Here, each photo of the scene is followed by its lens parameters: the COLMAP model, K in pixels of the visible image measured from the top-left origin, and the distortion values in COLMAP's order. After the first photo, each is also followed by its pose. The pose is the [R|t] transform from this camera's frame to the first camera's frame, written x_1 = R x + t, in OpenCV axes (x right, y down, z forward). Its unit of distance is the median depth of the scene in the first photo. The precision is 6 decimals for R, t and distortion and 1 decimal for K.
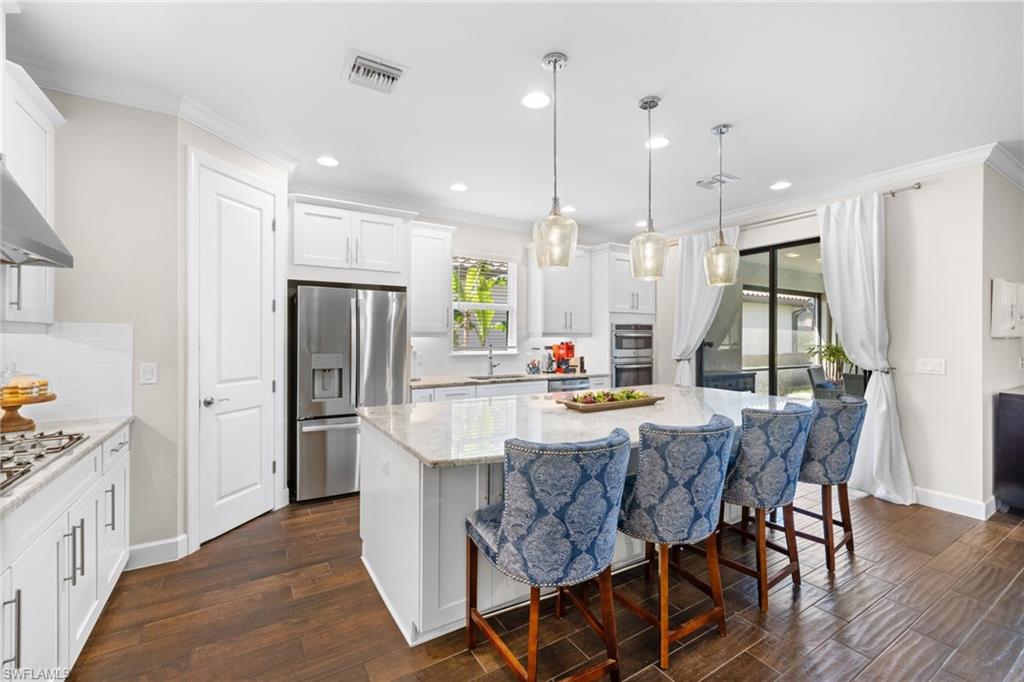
lens RADIAL K [[434.1, 0, 507.0], [0, 434.1, 339.0], [0, 0, 1]] dist [0.000728, 0.000672]
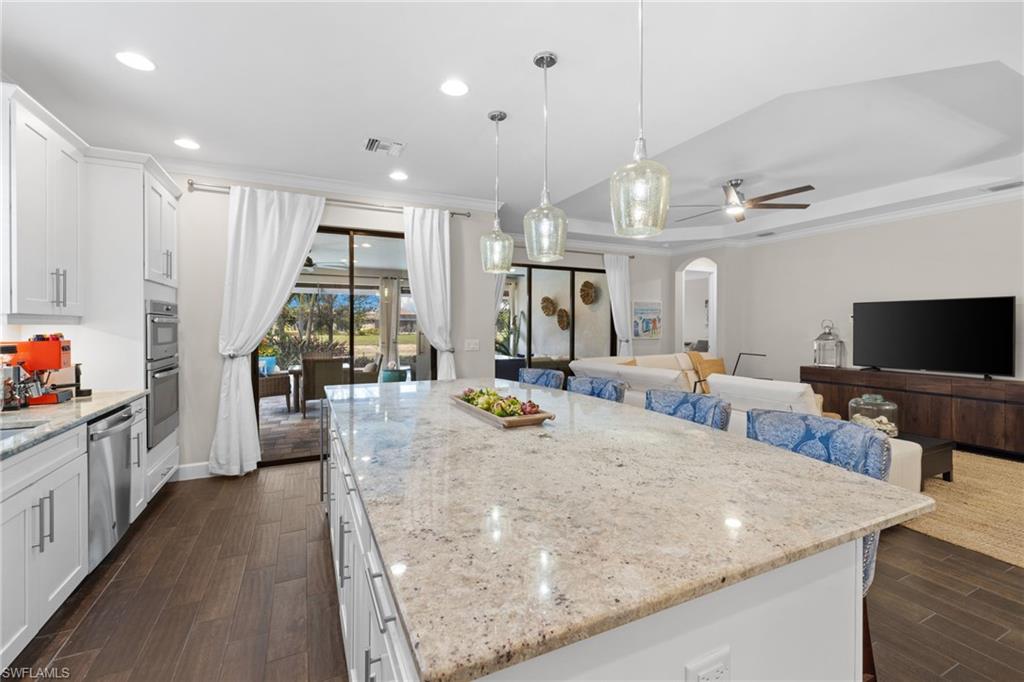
lens RADIAL K [[434.1, 0, 510.5], [0, 434.1, 327.1], [0, 0, 1]] dist [0.000728, 0.000672]
pose [[0.102755, -0.004962, 0.994694, -0.392166], [0.005160, 0.999977, 0.004455, -0.001314], [-0.994693, 0.004675, 0.102778, 0.694680]]
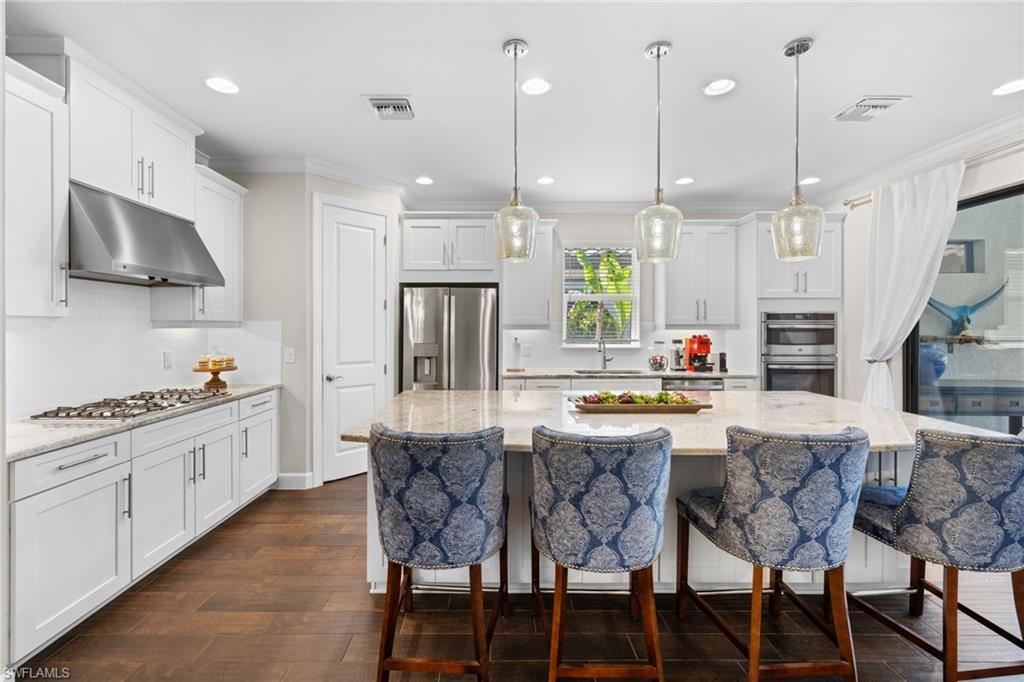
lens RADIAL K [[434.1, 0, 491.8], [0, 434.1, 331.9], [0, 0, 1]] dist [0.000728, 0.000672]
pose [[0.855672, 0.002925, -0.517511, 0.335924], [-0.001174, 0.999992, 0.003711, -0.003095], [0.517518, -0.002568, 0.855669, 0.080550]]
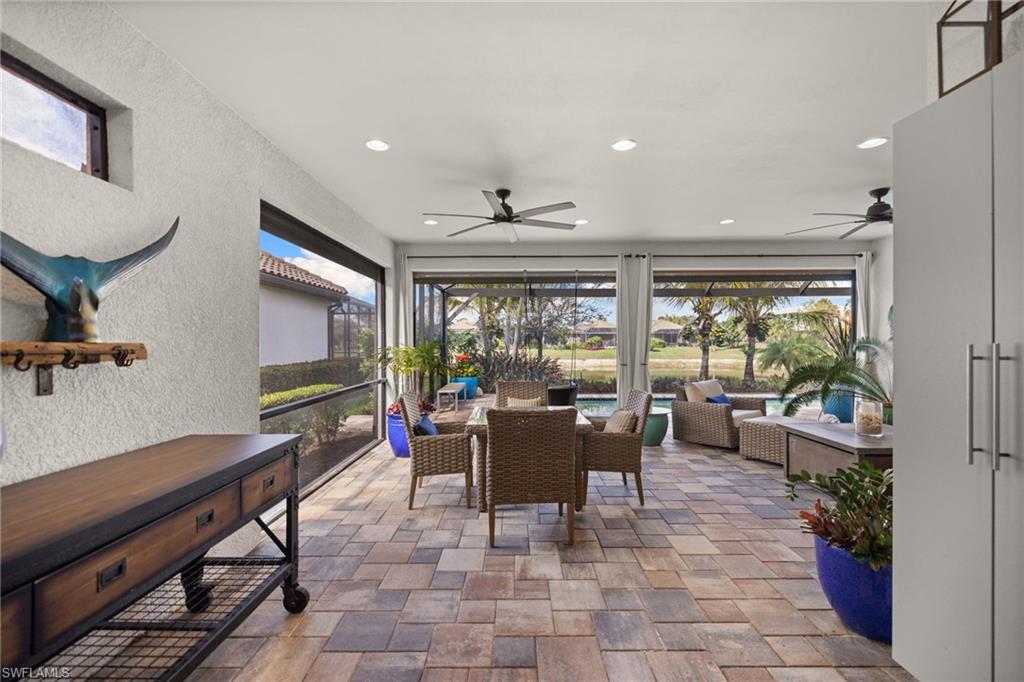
lens RADIAL K [[434.1, 0, 512.1], [0, 434.1, 339.4], [0, 0, 1]] dist [0.000728, 0.000672]
pose [[0.527223, -0.002240, 0.849724, 0.730015], [0.009169, 0.999953, -0.003053, 0.013860], [-0.849677, 0.009401, 0.527219, 1.326754]]
